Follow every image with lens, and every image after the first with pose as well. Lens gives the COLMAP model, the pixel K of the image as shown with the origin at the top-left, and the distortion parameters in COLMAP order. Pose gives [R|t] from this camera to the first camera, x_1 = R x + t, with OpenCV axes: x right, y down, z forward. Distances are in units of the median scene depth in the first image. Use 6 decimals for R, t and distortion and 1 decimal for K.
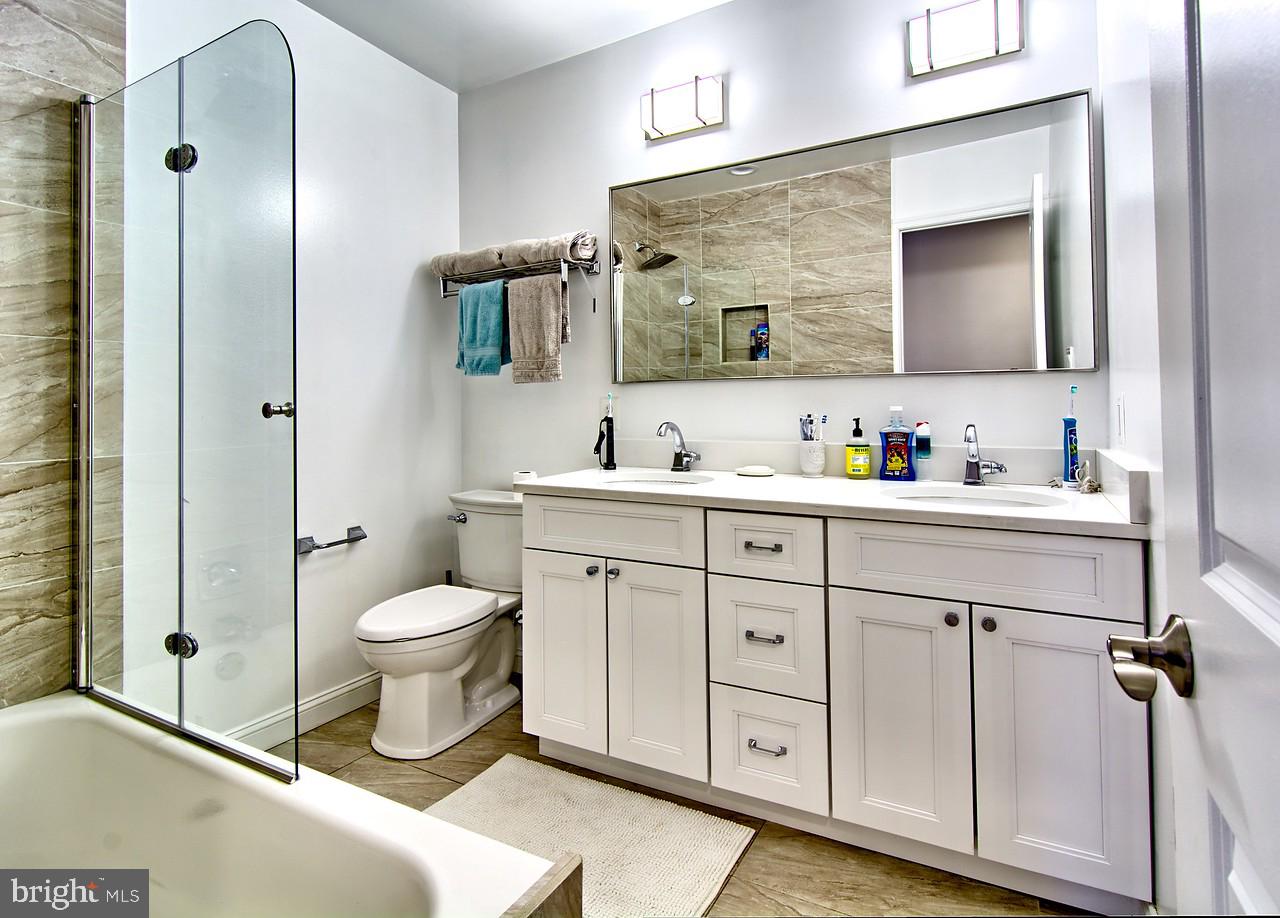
lens RADIAL K [[709.3, 0, 640.0], [0, 709.3, 459.0], [0, 0, 1]] dist [-0.000449, 0.000570]
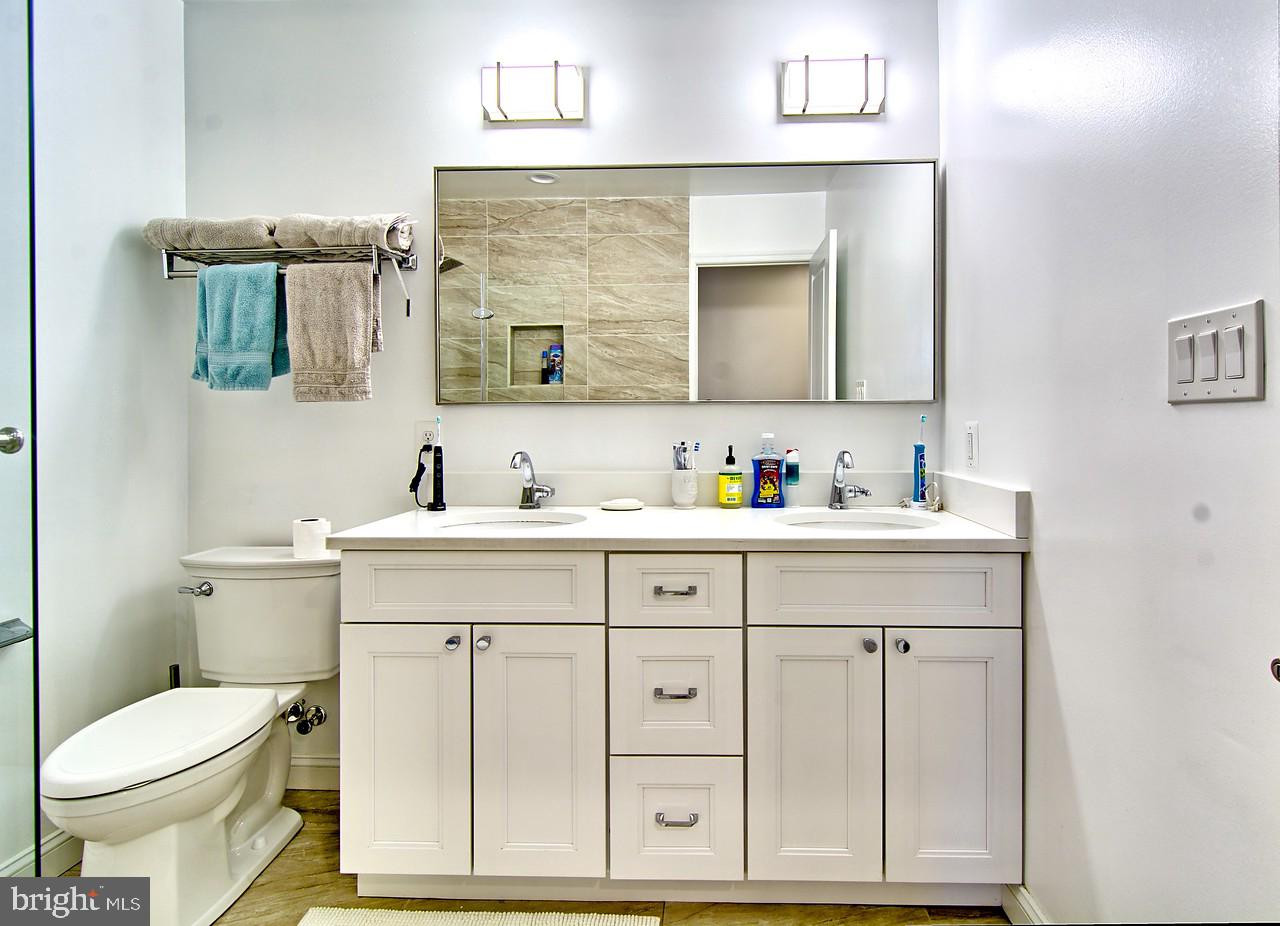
lens RADIAL K [[687.7, 0, 640.0], [0, 687.7, 451.0], [0, 0, 1]] dist [0.002744, 0.000490]
pose [[0.876931, -0.010687, 0.480498, -0.215756], [0.033088, 0.998723, -0.038175, -0.015455], [-0.479477, 0.049375, 0.876164, 0.198495]]
